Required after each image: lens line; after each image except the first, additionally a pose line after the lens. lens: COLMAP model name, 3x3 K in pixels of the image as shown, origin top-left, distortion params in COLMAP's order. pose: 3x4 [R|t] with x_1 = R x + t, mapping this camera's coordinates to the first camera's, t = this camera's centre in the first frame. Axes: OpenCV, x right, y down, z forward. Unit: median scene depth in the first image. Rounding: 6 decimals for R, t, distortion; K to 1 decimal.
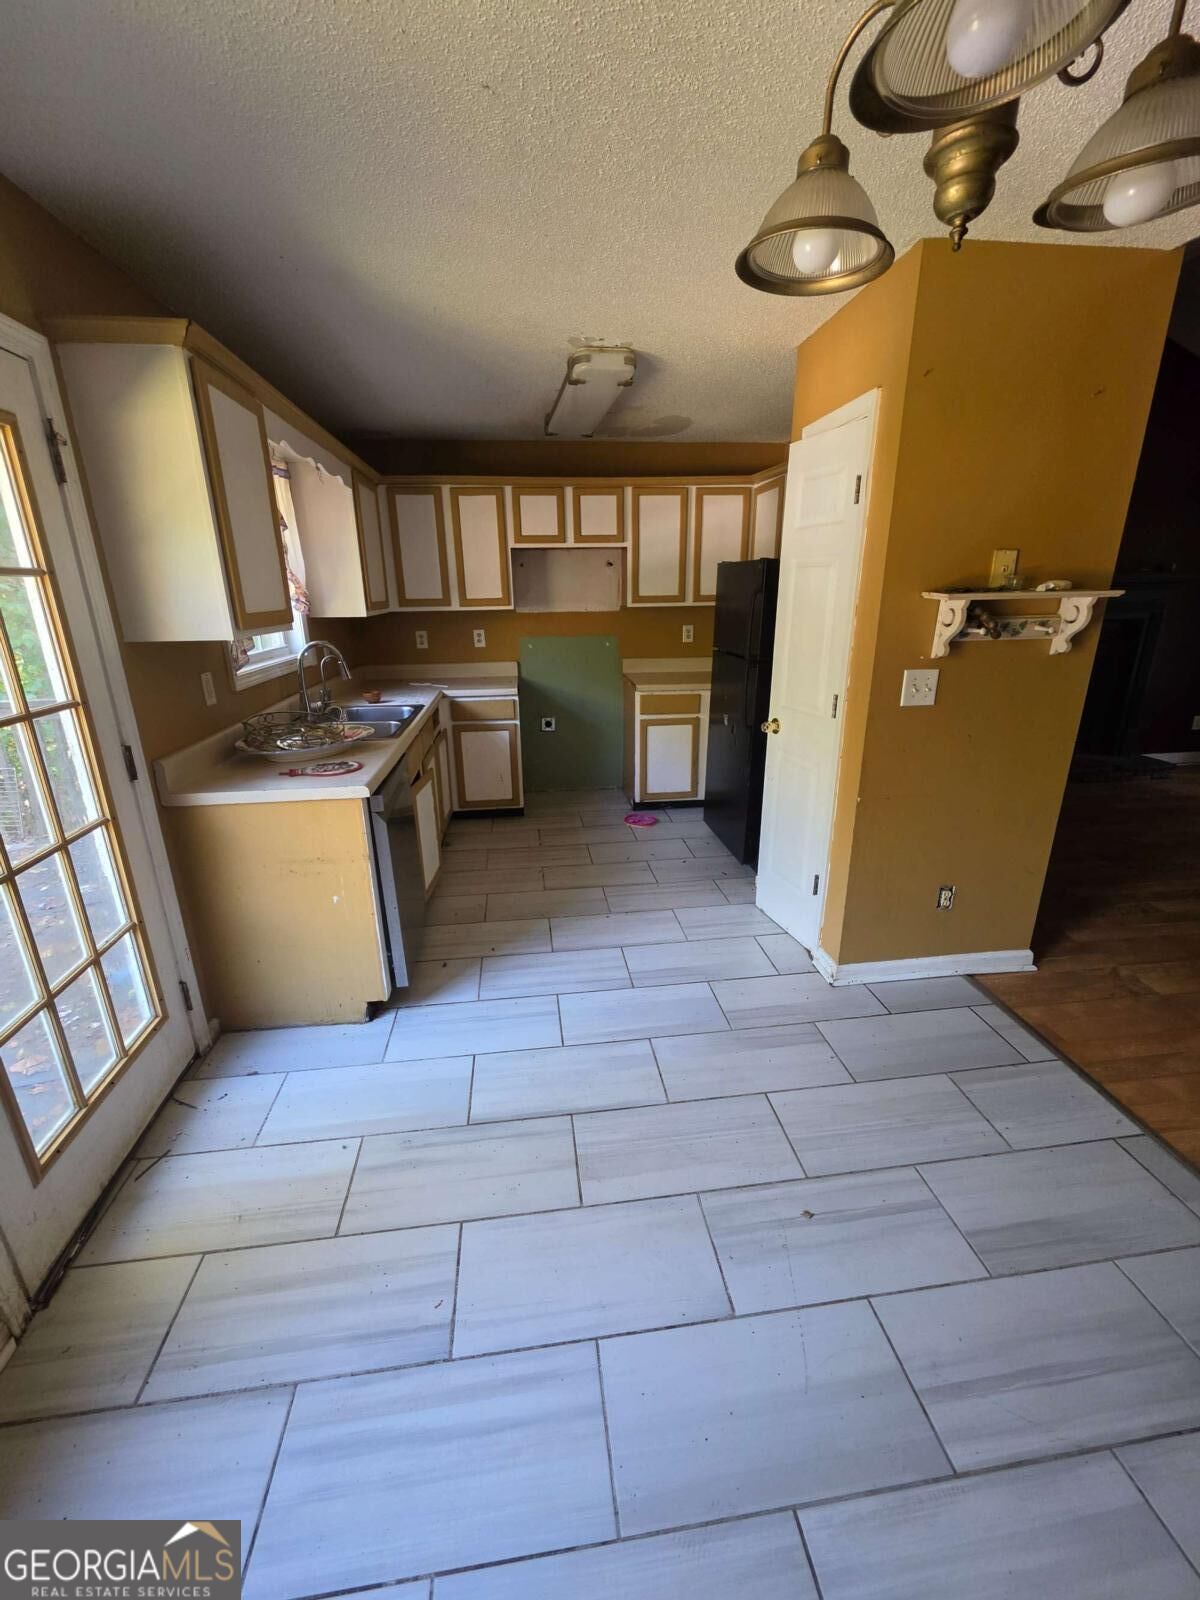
lens RADIAL K [[645.2, 0, 604.3], [0, 645.2, 801.6], [0, 0, 1]] dist [0.002588, 0.000052]
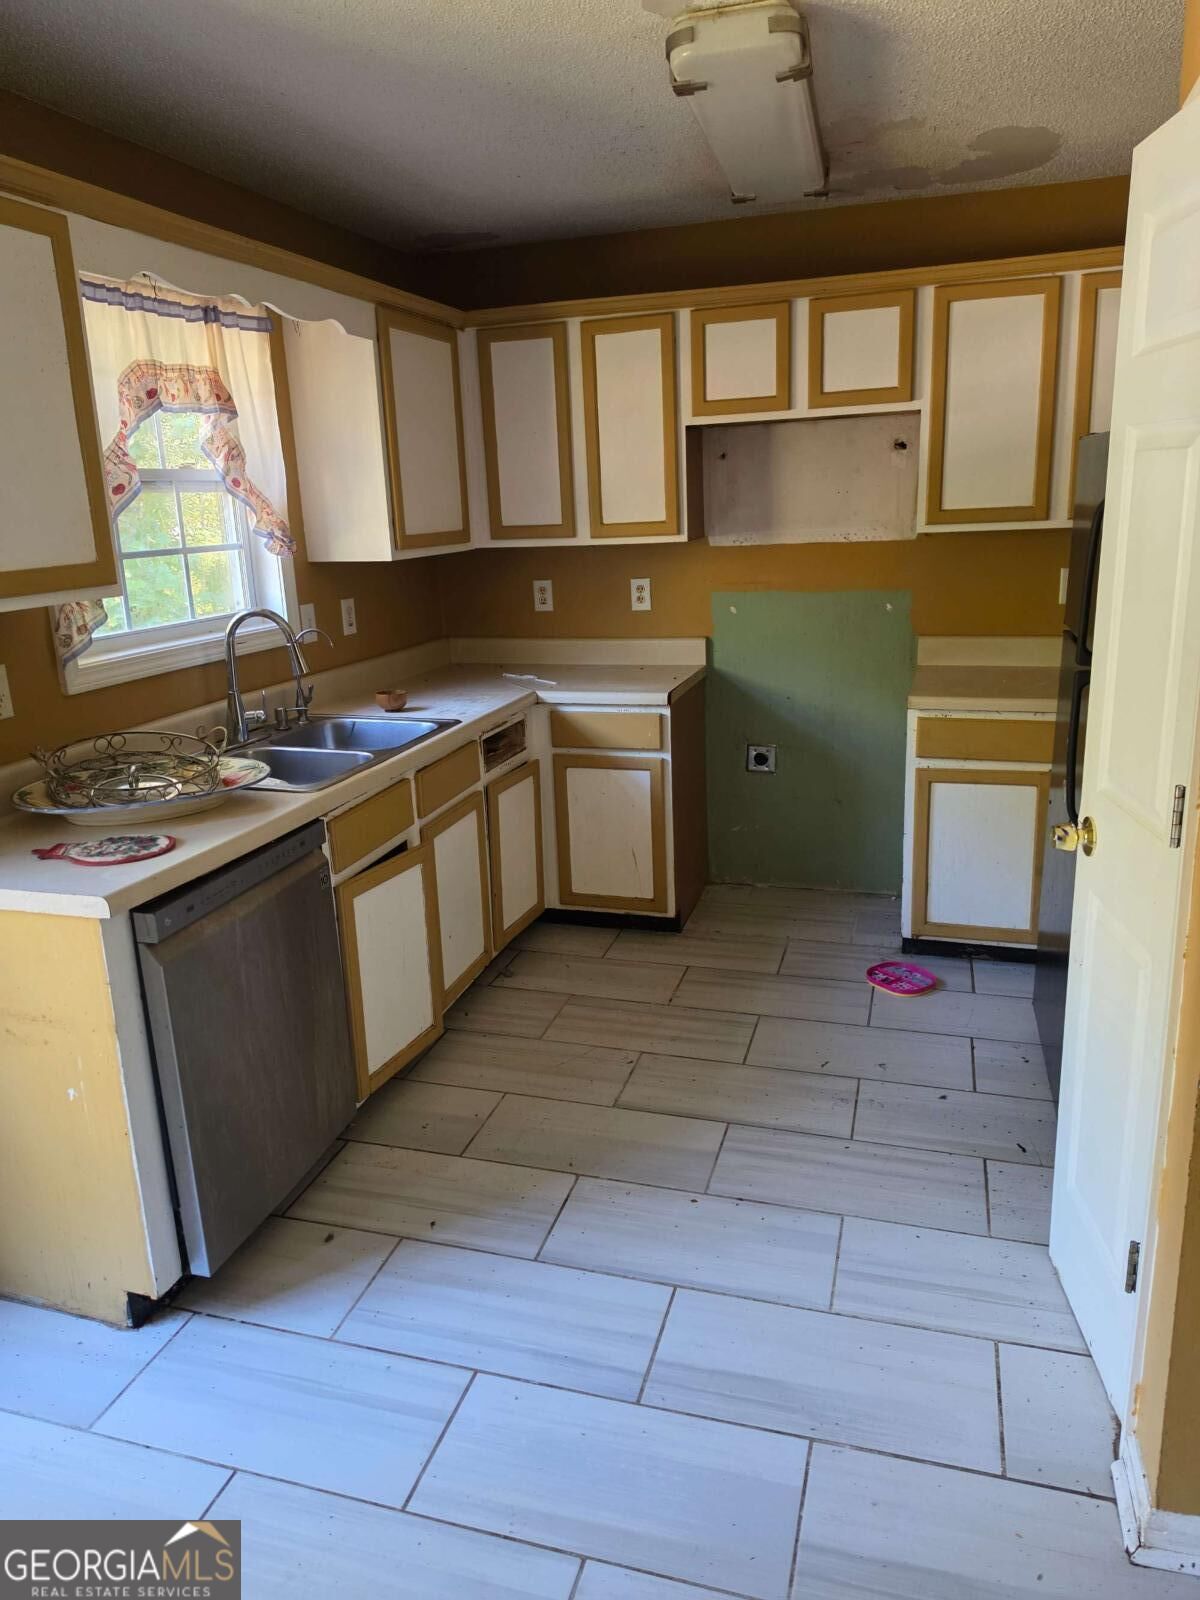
lens RADIAL K [[1117.4, 0, 589.0], [0, 1117.4, 799.1], [0, 0, 1]] dist [0.053096, -0.048216]
pose [[0.910251, 0.085046, -0.405229, 0.180624], [-0.103604, 0.994328, -0.024040, -0.061839], [0.400886, 0.063866, 0.913899, 0.154635]]
